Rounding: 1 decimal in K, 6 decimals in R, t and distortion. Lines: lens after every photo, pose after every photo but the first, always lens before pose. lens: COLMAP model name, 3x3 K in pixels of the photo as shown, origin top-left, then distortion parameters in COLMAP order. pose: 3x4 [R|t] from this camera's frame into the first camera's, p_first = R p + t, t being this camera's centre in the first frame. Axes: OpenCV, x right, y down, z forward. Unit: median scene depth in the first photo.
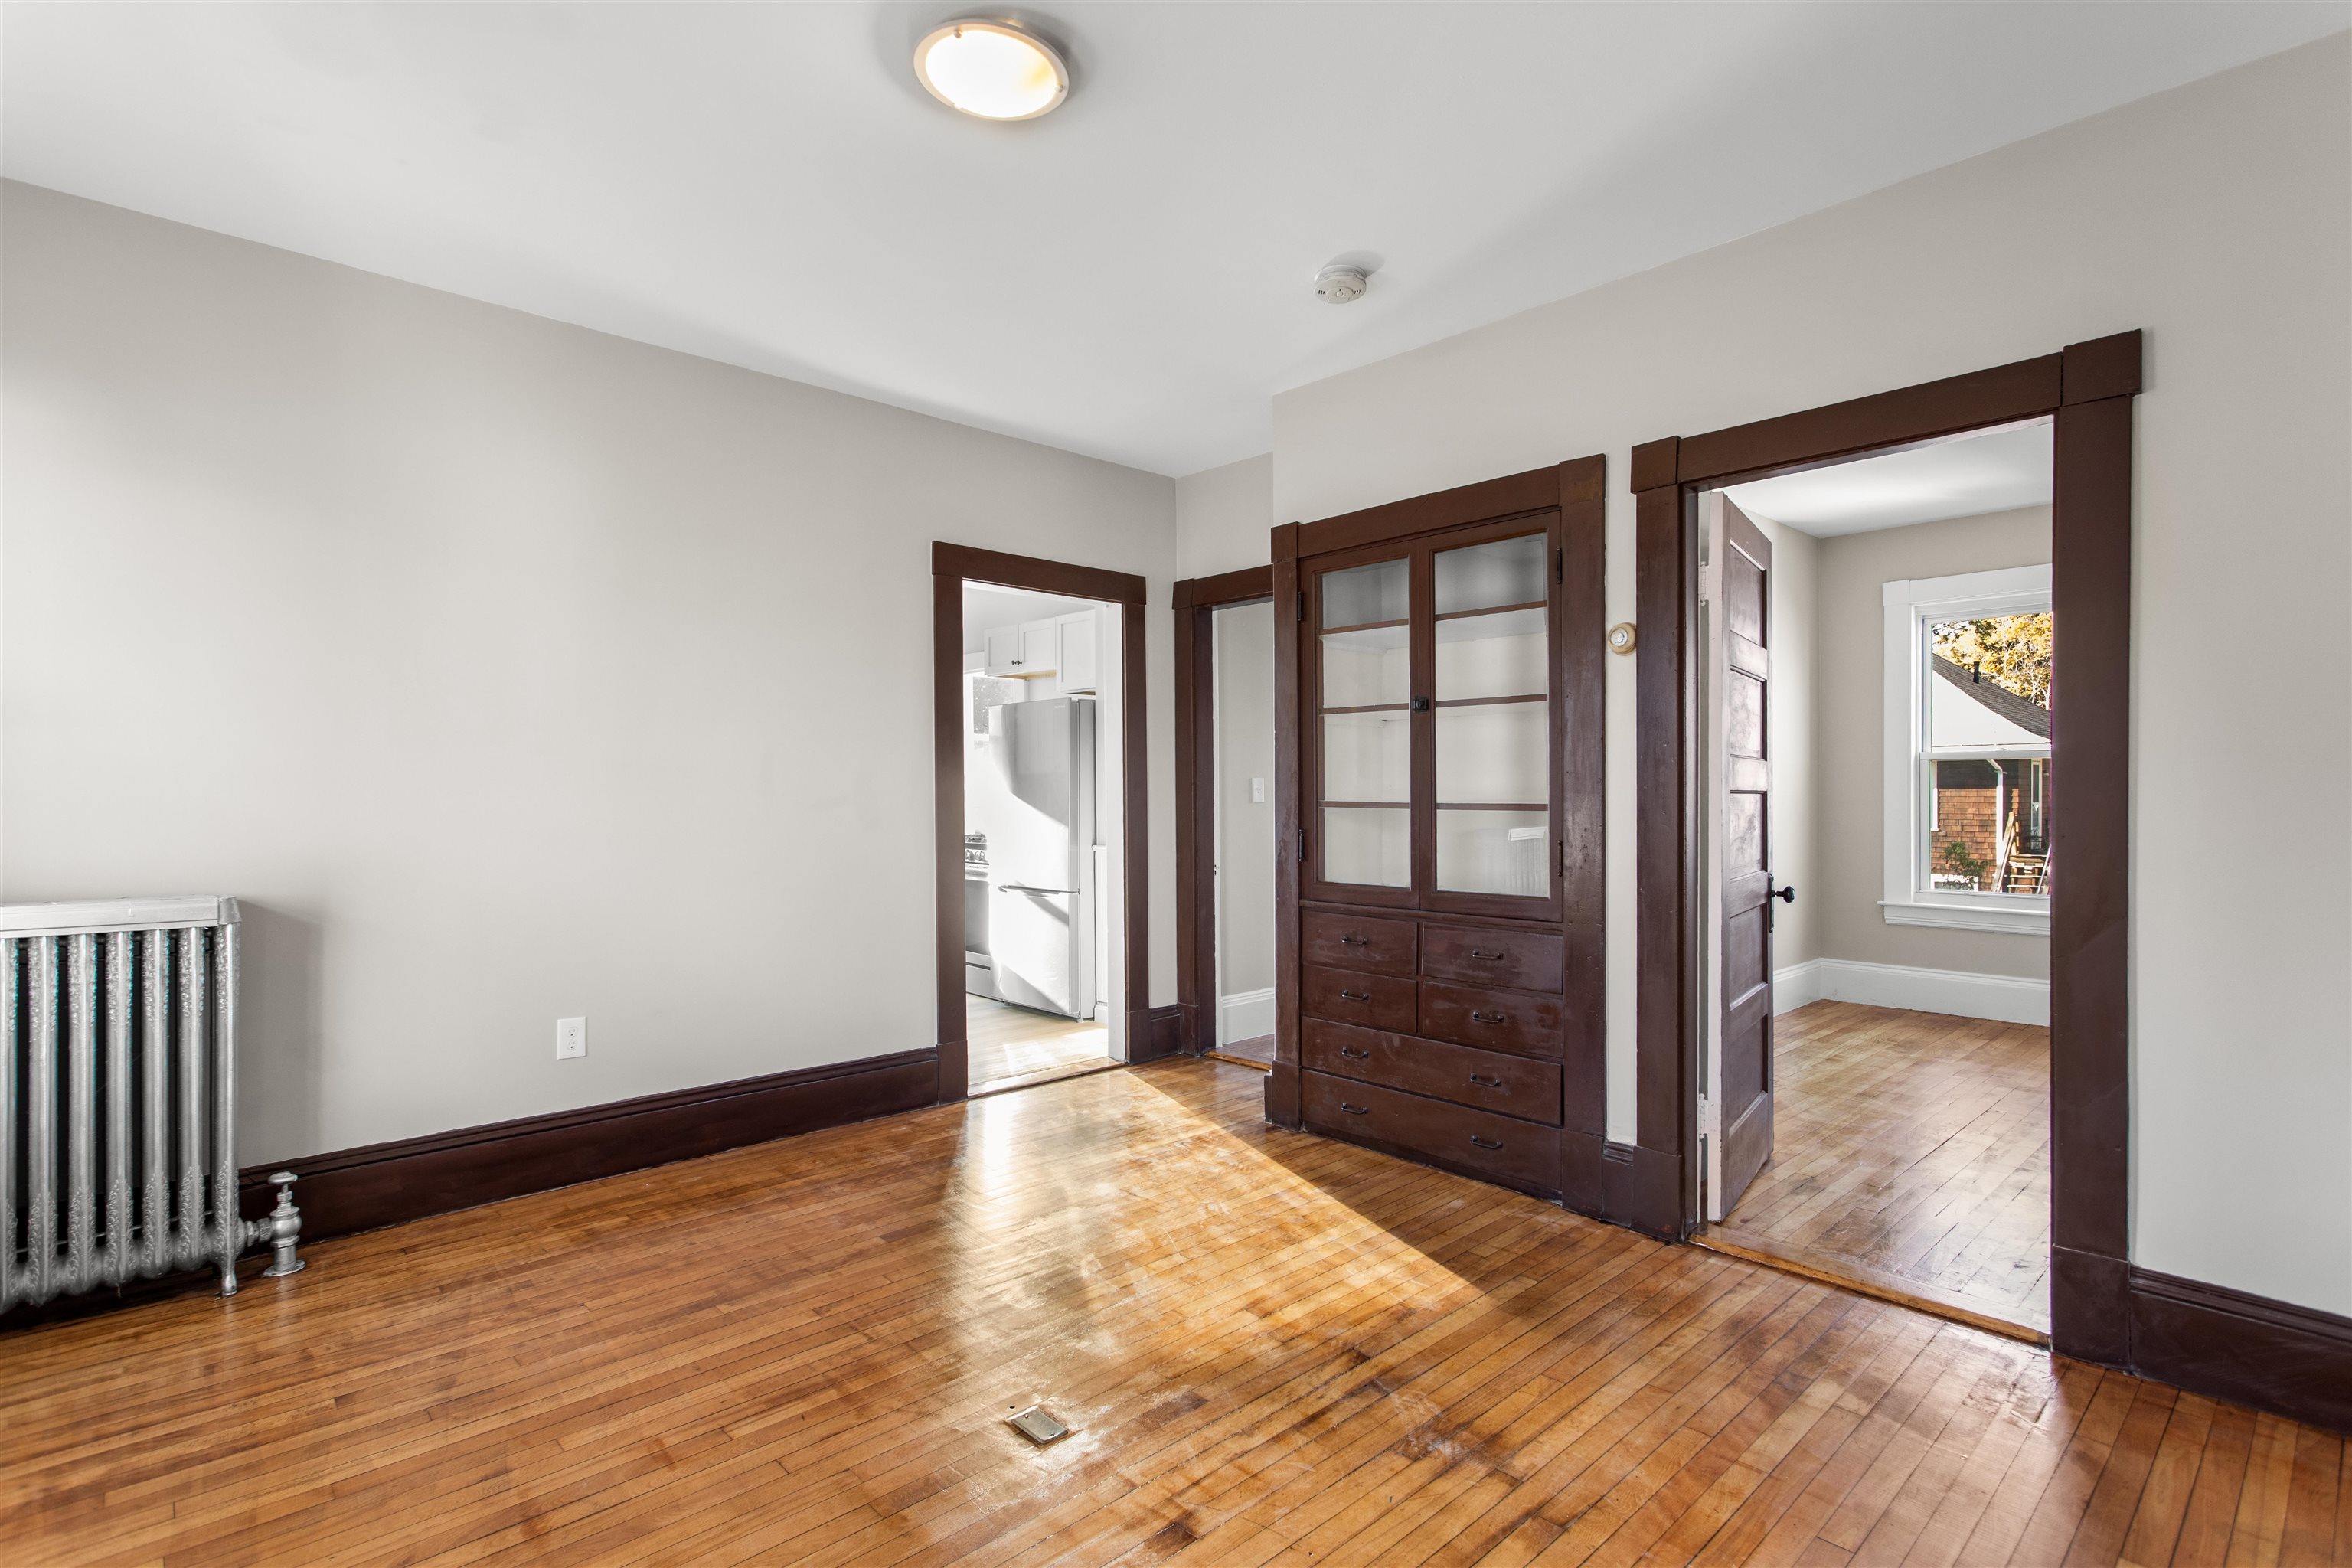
lens RADIAL K [[1124.6, 0, 1167.0], [0, 1124.6, 808.5], [0, 0, 1]] dist [0.002911, 0.000165]
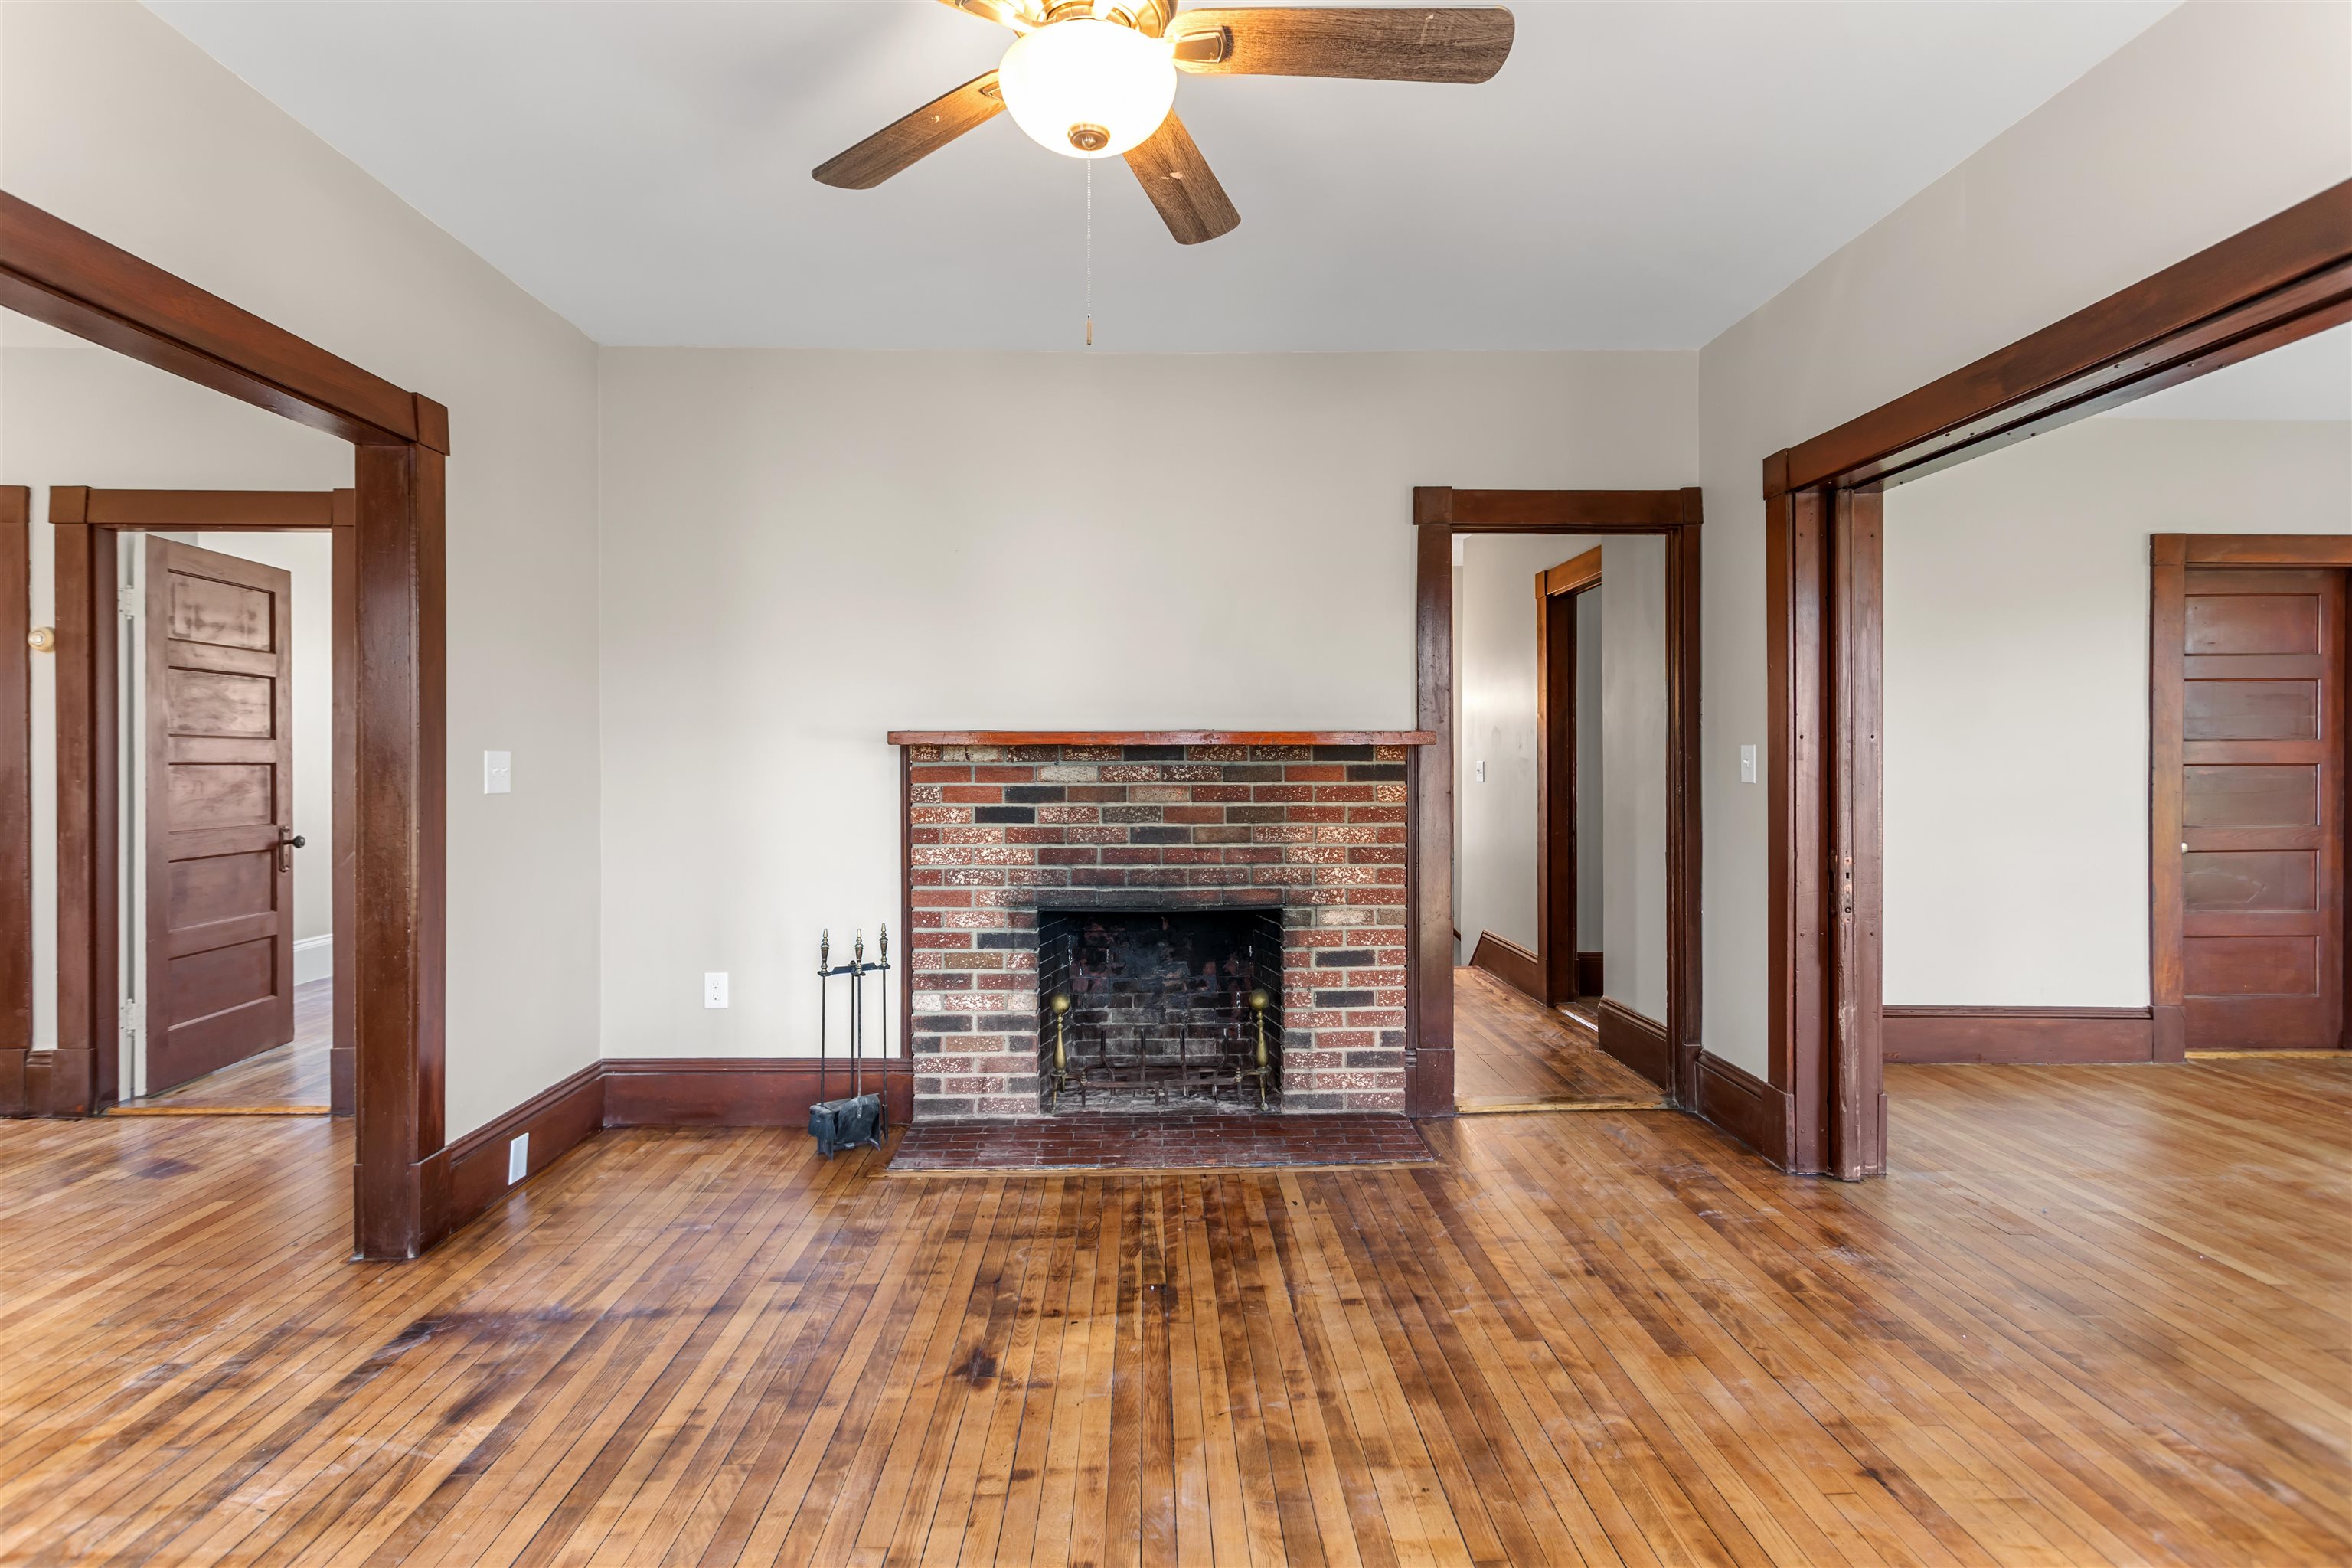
lens RADIAL K [[1124.6, 0, 1179.4], [0, 1124.6, 758.6], [0, 0, 1]] dist [0.002911, 0.000165]
pose [[0.659932, 0.002430, 0.751322, 0.283516], [0.008172, 0.999912, -0.010411, 0.002391], [-0.751281, 0.013010, 0.659854, -0.710672]]
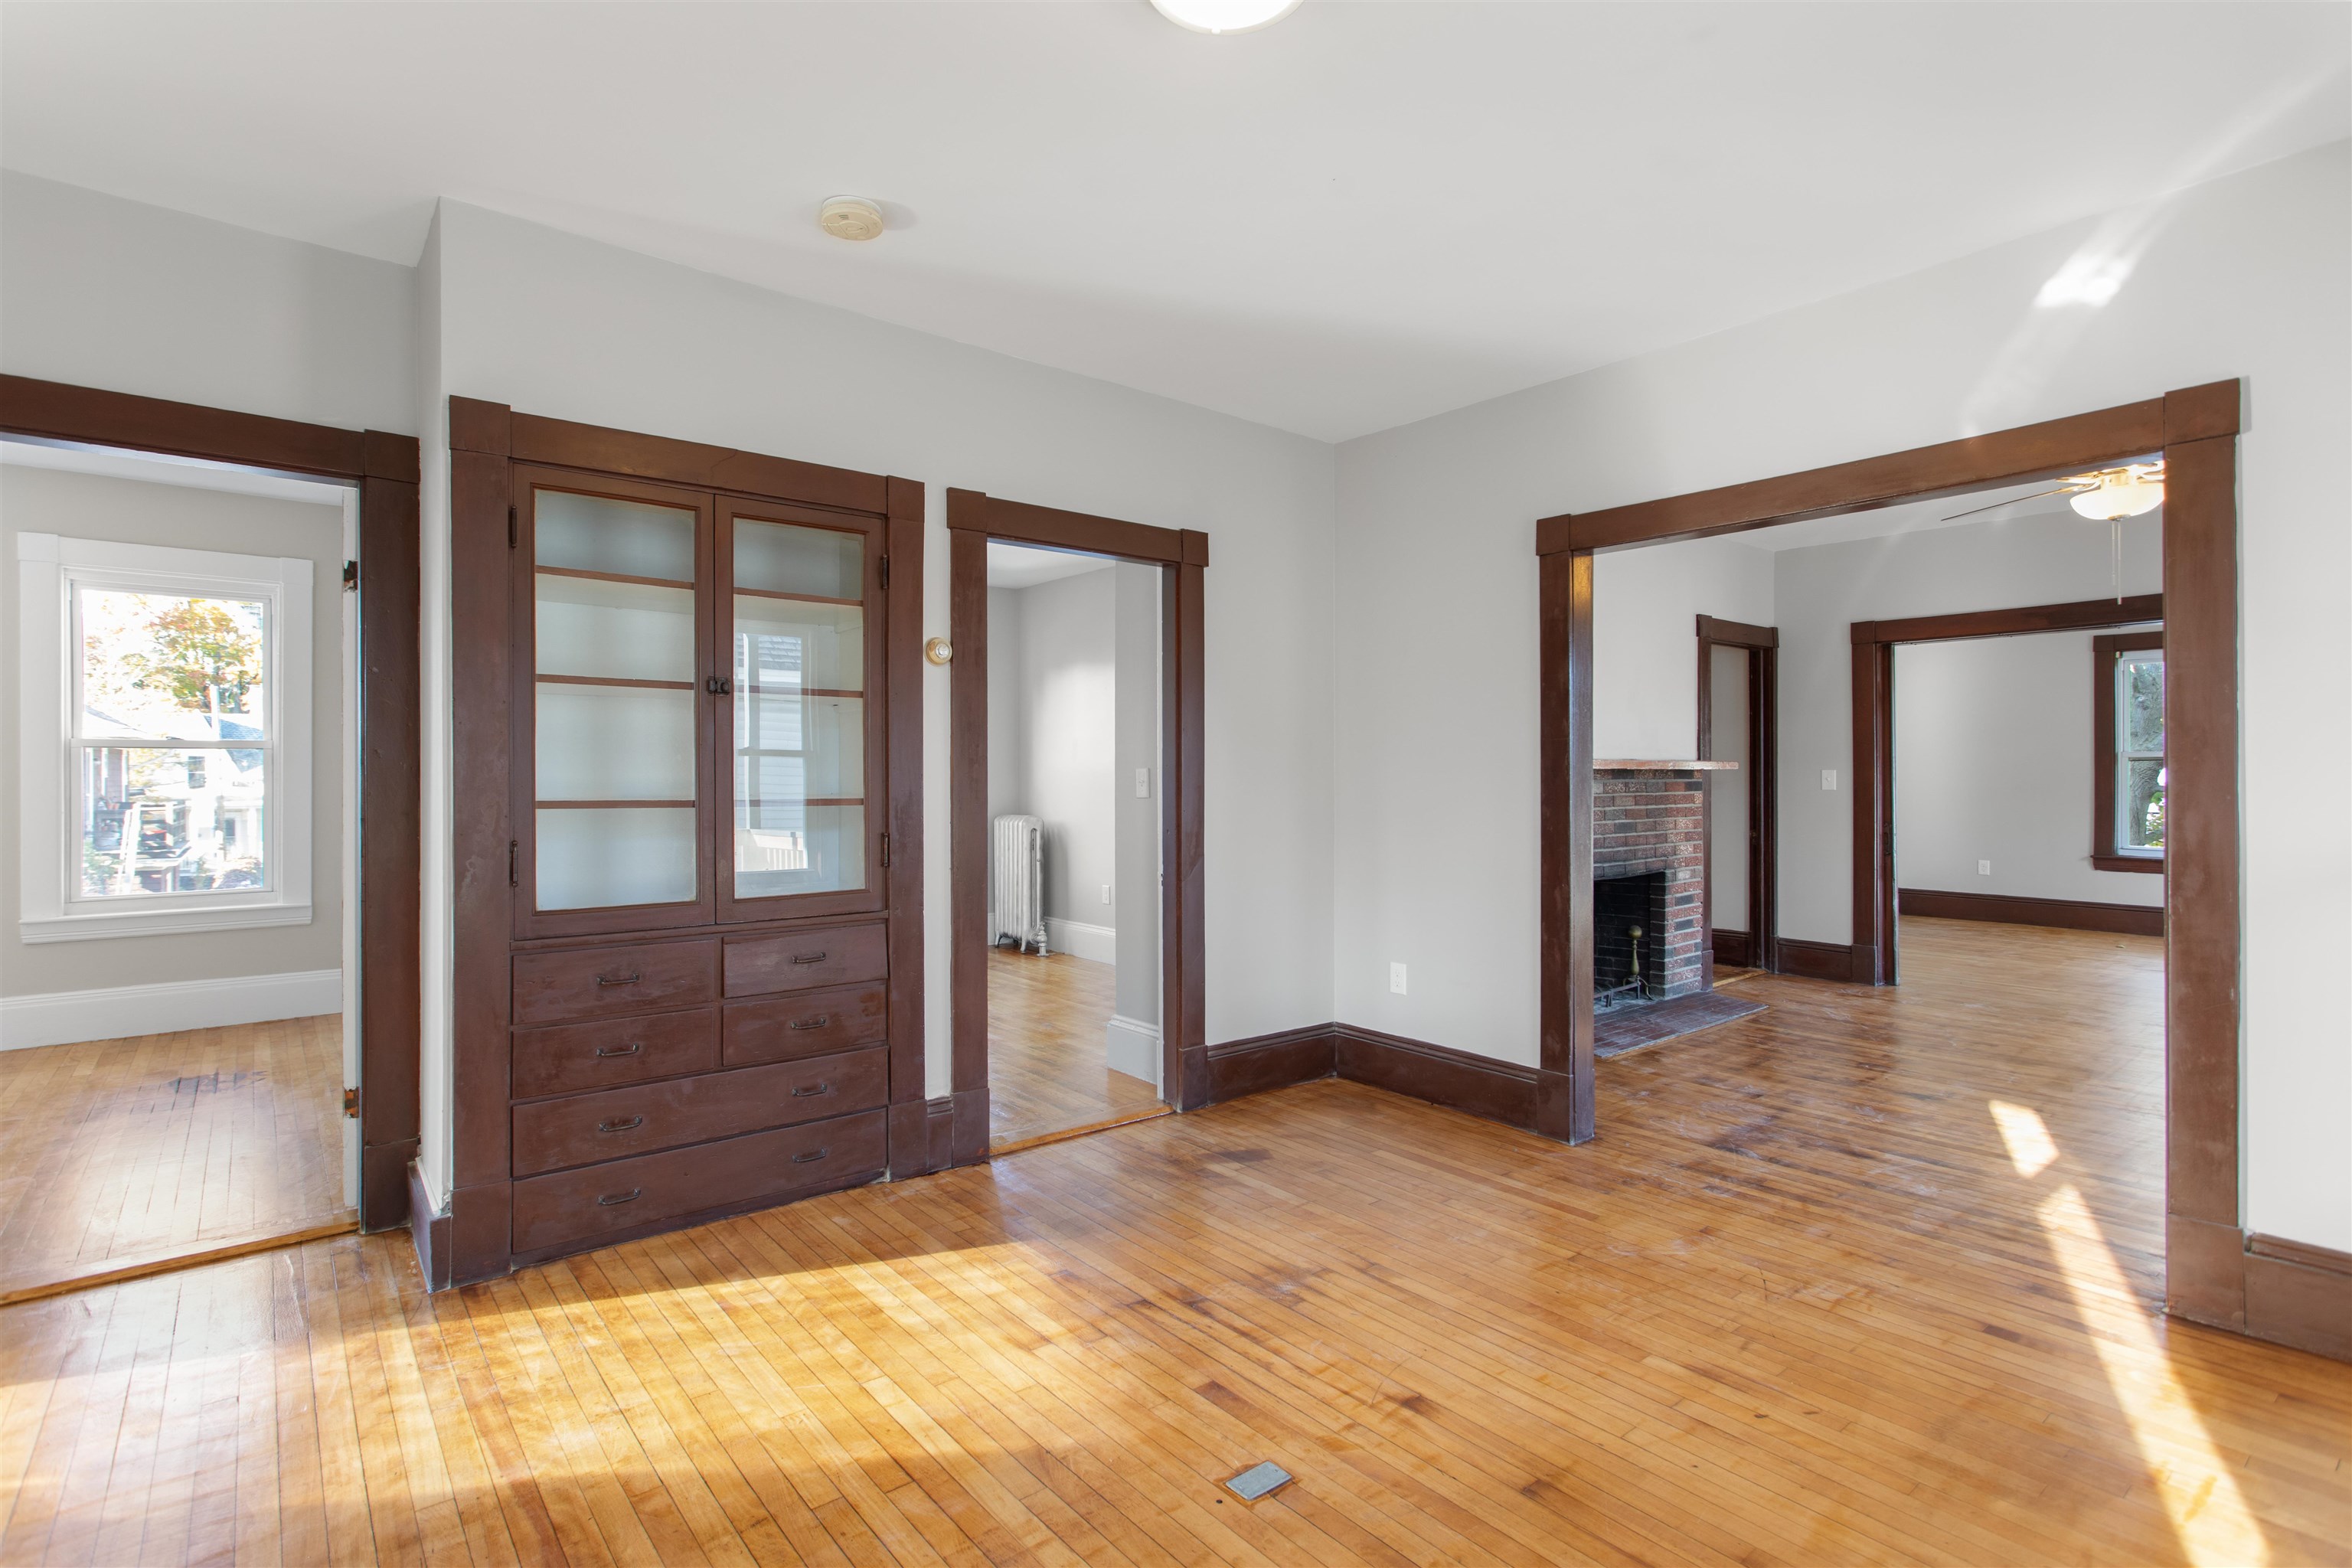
lens RADIAL K [[1124.6, 0, 1185.9], [0, 1124.6, 773.0], [0, 0, 1]] dist [0.002911, 0.000165]
pose [[0.062584, 0.006482, 0.998019, -0.679383], [0.015587, 0.999851, -0.007472, -0.015159], [-0.997918, 0.016024, 0.062474, 0.648714]]
